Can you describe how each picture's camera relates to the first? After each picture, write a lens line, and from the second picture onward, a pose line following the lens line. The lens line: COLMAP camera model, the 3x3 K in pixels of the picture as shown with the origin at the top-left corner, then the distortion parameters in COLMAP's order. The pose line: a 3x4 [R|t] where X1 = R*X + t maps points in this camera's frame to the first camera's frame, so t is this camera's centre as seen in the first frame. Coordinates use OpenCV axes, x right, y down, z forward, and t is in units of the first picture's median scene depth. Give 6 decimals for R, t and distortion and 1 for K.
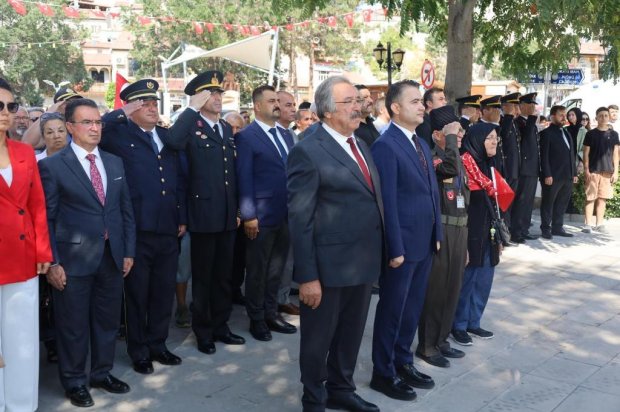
lens RADIAL K [[649.1, 0, 307.8], [0, 649.1, 204.5], [0, 0, 1]] dist [0.044274, -0.003056]
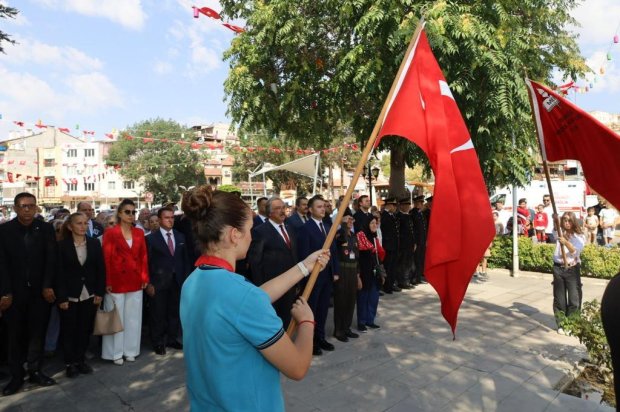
lens RADIAL K [[427.0, 0, 309.8], [0, 427.0, 200.9], [0, 0, 1]] dist [0.017463, 0.000080]
pose [[0.995874, -0.011832, -0.089970, 0.040698], [-0.001088, 0.989835, -0.142214, 0.002953], [0.090738, 0.141725, 0.985739, -0.058451]]
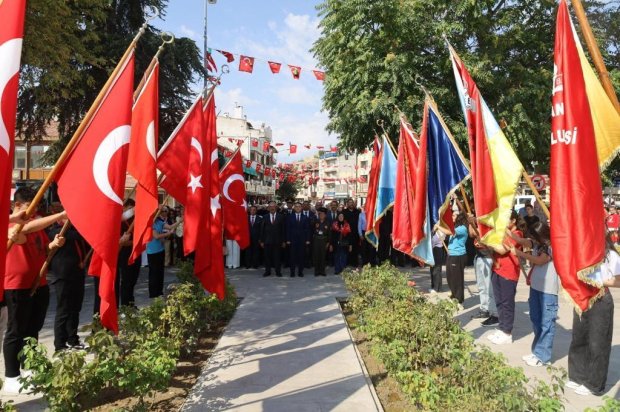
lens RADIAL K [[427.1, 0, 311.9], [0, 427.1, 208.3], [0, 0, 1]] dist [-0.002293, -0.003708]
pose [[0.692666, 0.015054, -0.721101, 0.348574], [-0.098769, 0.992343, -0.074158, 0.008049], [0.714463, 0.122589, 0.688850, -0.133364]]
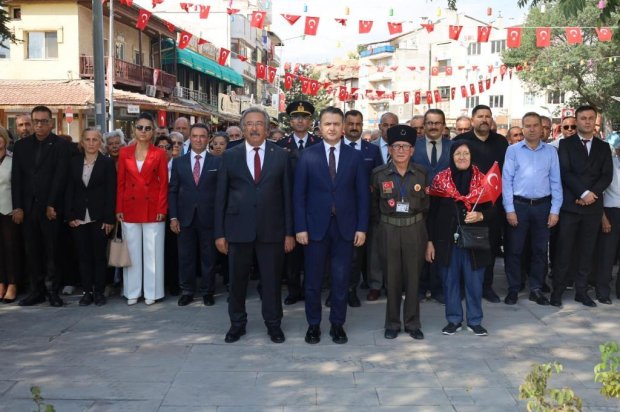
lens RADIAL K [[743.2, 0, 301.2], [0, 743.2, 206.6], [0, 0, 1]] dist [0.026116, 0.023538]
pose [[0.650293, 0.072858, -0.756181, 0.202425], [-0.102366, 0.994716, 0.007809, 0.001626], [0.752755, 0.072329, 0.654315, -0.006408]]
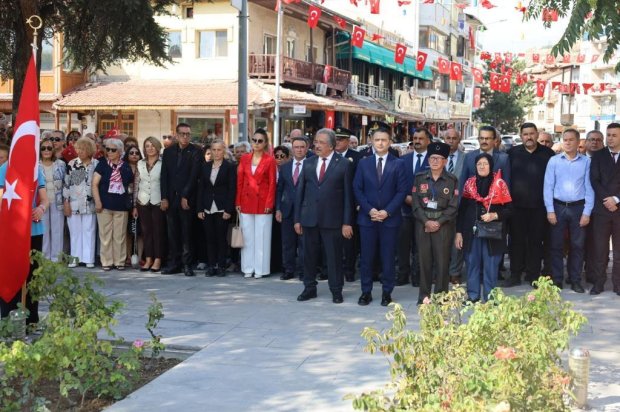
lens RADIAL K [[885.6, 0, 310.0], [0, 885.6, 206.0], [0, 0, 1]] dist [0.011601, -0.022104]
pose [[0.458337, 0.075238, -0.885588, 0.348349], [-0.122853, 0.992209, 0.020714, -0.000245], [0.880247, 0.099303, 0.464010, -0.044528]]
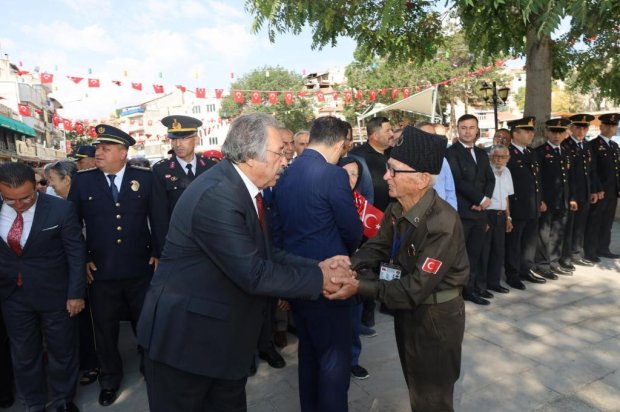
lens RADIAL K [[427.1, 0, 311.9], [0, 427.1, 208.3], [0, 0, 1]] dist [-0.002293, -0.003708]
pose [[0.931744, -0.009865, -0.362981, 0.055431], [0.009325, 0.999951, -0.003240, -0.008780], [0.362995, -0.000366, 0.931791, 0.082422]]
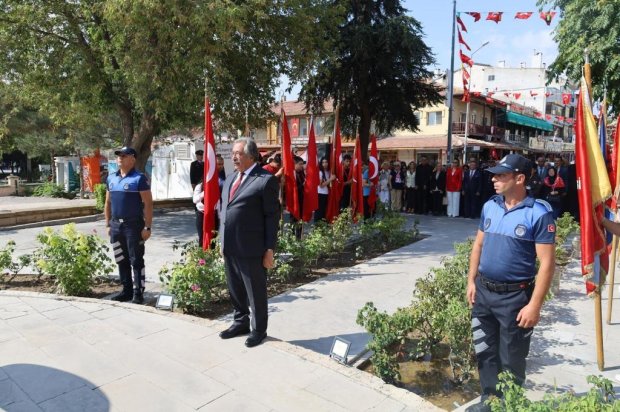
lens RADIAL K [[427.1, 0, 311.9], [0, 427.1, 208.3], [0, 0, 1]] dist [-0.002293, -0.003708]
pose [[0.095668, 0.111606, -0.989137, 0.461847], [-0.129586, 0.986635, 0.098790, 0.006947], [0.986942, 0.118727, 0.108852, -0.095046]]
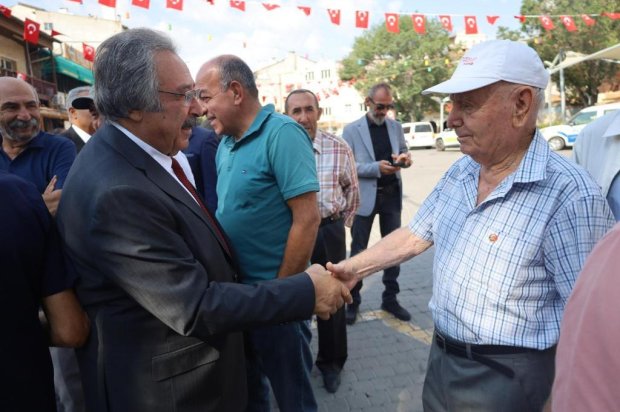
lens RADIAL K [[434.0, 0, 310.0], [0, 434.0, 206.0], [0, 0, 1]] dist [0.000983, -0.001394]
pose [[0.816212, 0.058729, -0.574759, -0.203012], [-0.038170, 0.998128, 0.047785, -0.037202], [0.576490, -0.017064, 0.816926, 0.386295]]
